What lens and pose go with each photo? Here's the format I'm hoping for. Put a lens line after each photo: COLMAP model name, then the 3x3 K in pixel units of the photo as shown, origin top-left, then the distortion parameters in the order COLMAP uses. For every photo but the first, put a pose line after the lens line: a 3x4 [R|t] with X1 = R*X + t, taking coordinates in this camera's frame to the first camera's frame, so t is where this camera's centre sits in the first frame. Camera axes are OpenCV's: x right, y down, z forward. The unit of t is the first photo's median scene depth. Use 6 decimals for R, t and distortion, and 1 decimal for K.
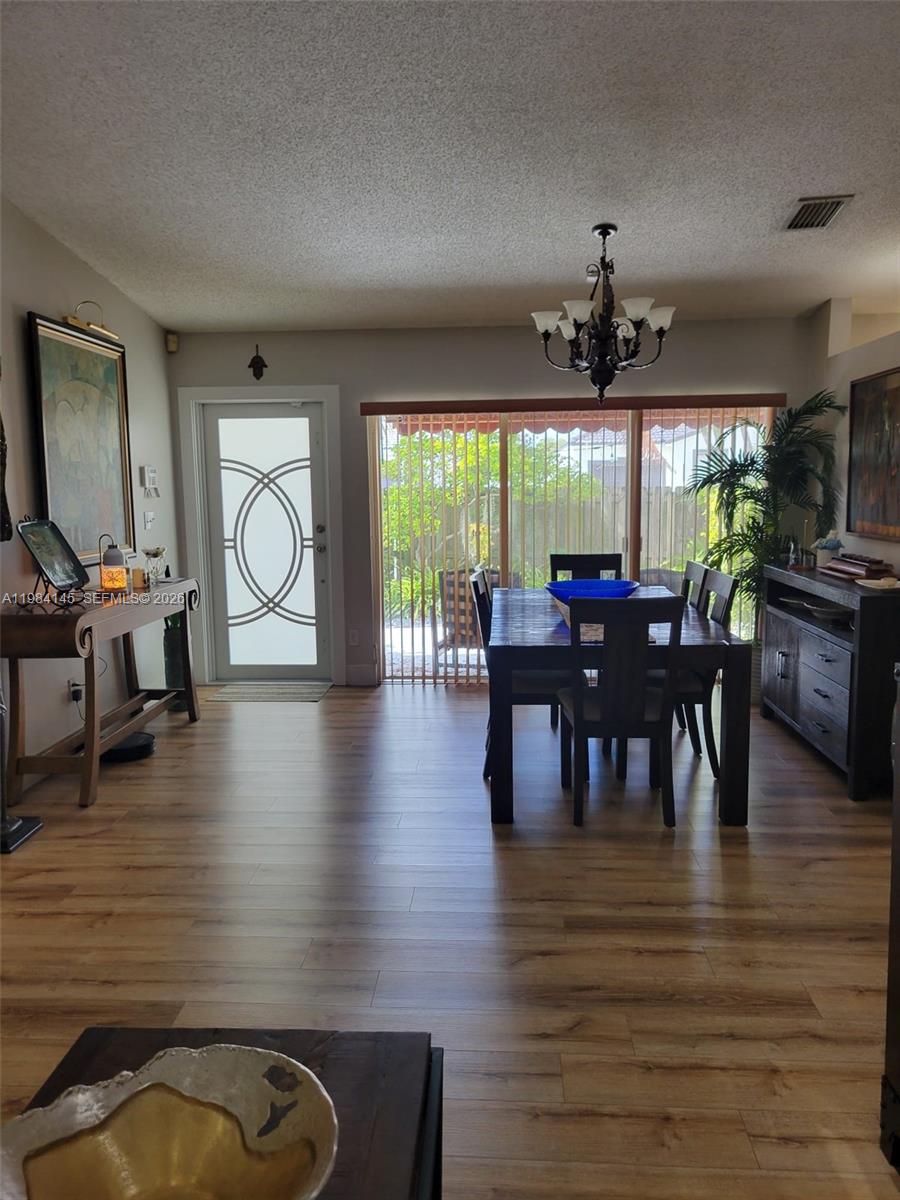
lens RADIAL K [[811.0, 0, 450.0], [0, 811.0, 600.0], [0, 0, 1]] dist [0.086279, -0.059068]
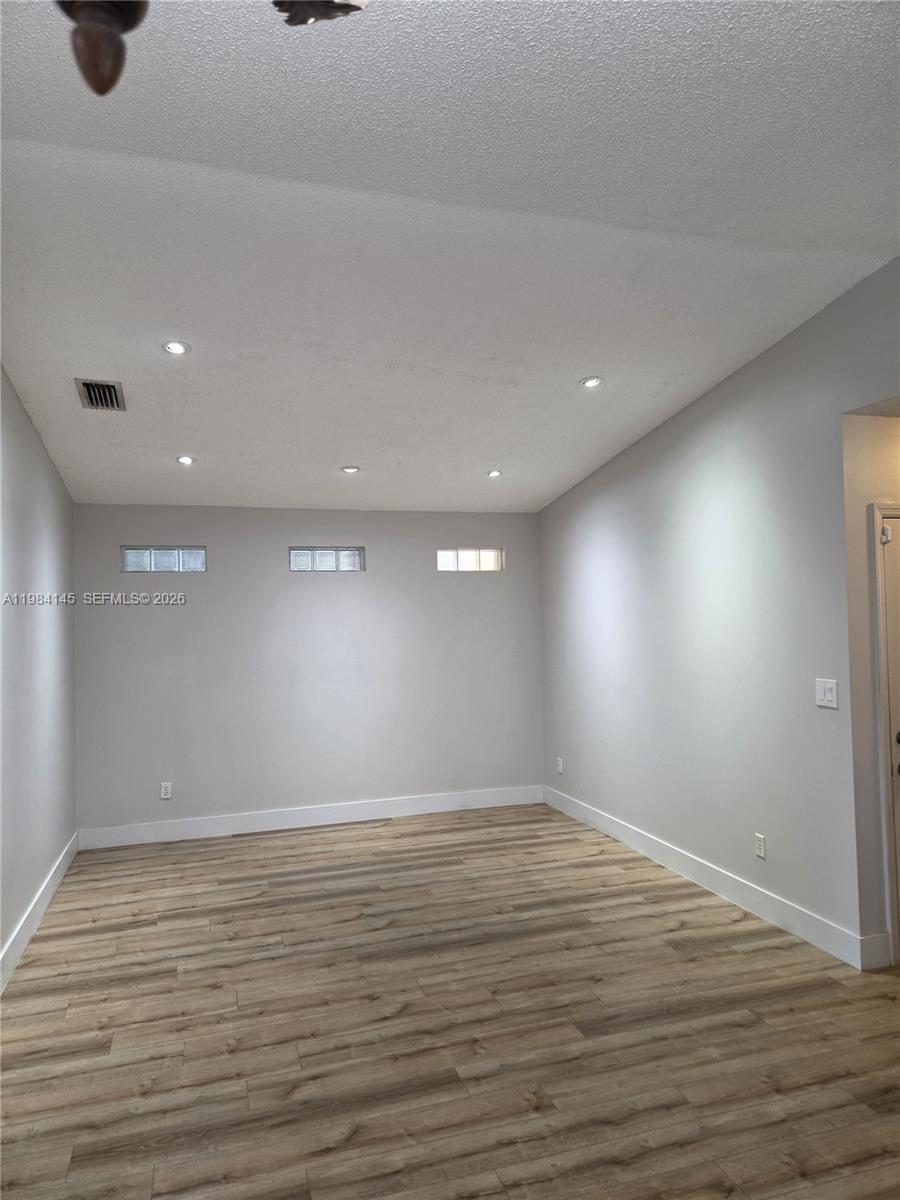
lens RADIAL K [[811.0, 0, 450.0], [0, 811.0, 600.0], [0, 0, 1]] dist [0.086279, -0.059068]
pose [[-0.929388, 0.022843, -0.368397, 0.385055], [-0.021131, 0.993154, 0.114889, -0.388571], [0.368499, 0.114561, -0.922542, 2.221821]]
